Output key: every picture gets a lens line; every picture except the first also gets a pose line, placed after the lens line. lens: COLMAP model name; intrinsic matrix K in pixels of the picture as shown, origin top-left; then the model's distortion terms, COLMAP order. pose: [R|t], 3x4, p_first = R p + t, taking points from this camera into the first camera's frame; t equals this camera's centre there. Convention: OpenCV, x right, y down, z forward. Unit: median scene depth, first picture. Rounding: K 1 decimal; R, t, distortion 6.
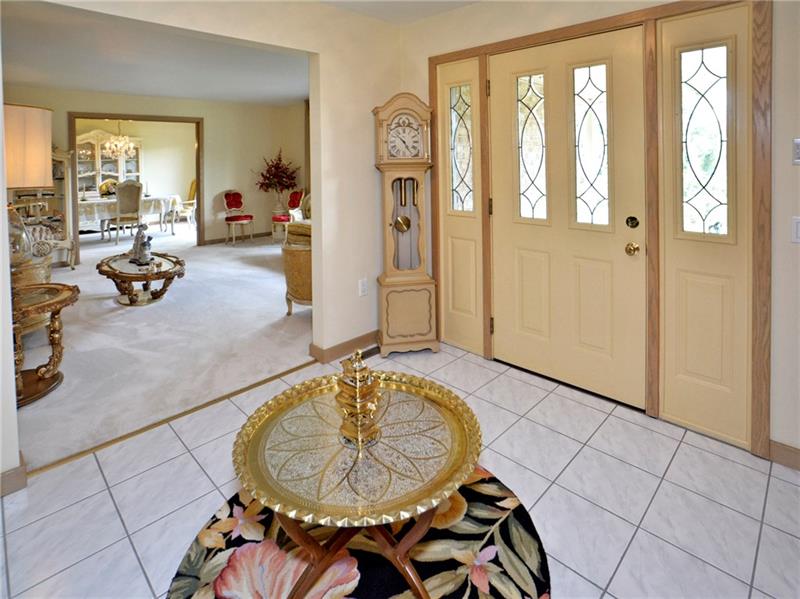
lens RADIAL K [[408.7, 0, 402.3], [0, 408.7, 268.2], [0, 0, 1]] dist [0.036250, 0.000110]
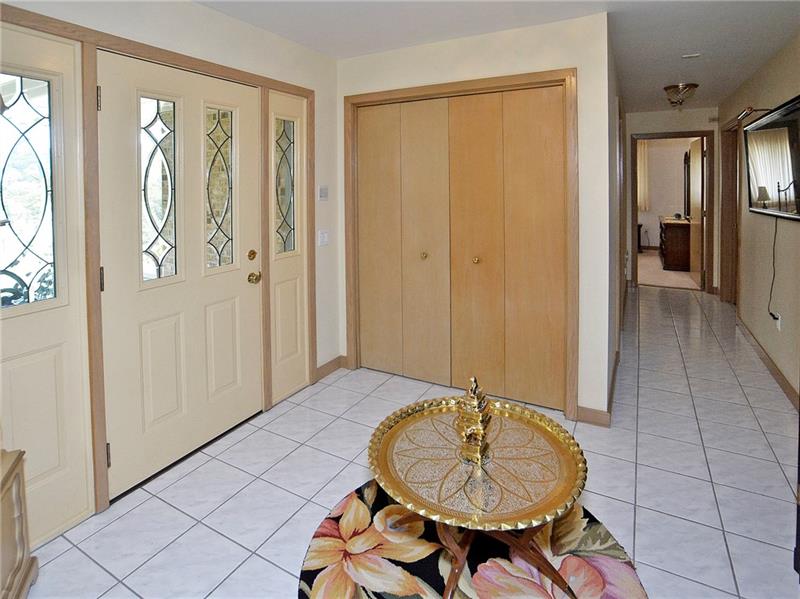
lens RADIAL K [[437.4, 0, 400.0], [0, 437.4, 299.5], [0, 0, 1]] dist [0.000117, -0.000095]
pose [[-0.265114, -0.221644, 0.938397, -0.661169], [0.254640, 0.922576, 0.289848, -0.224033], [-0.929986, 0.315796, -0.188149, 0.802612]]
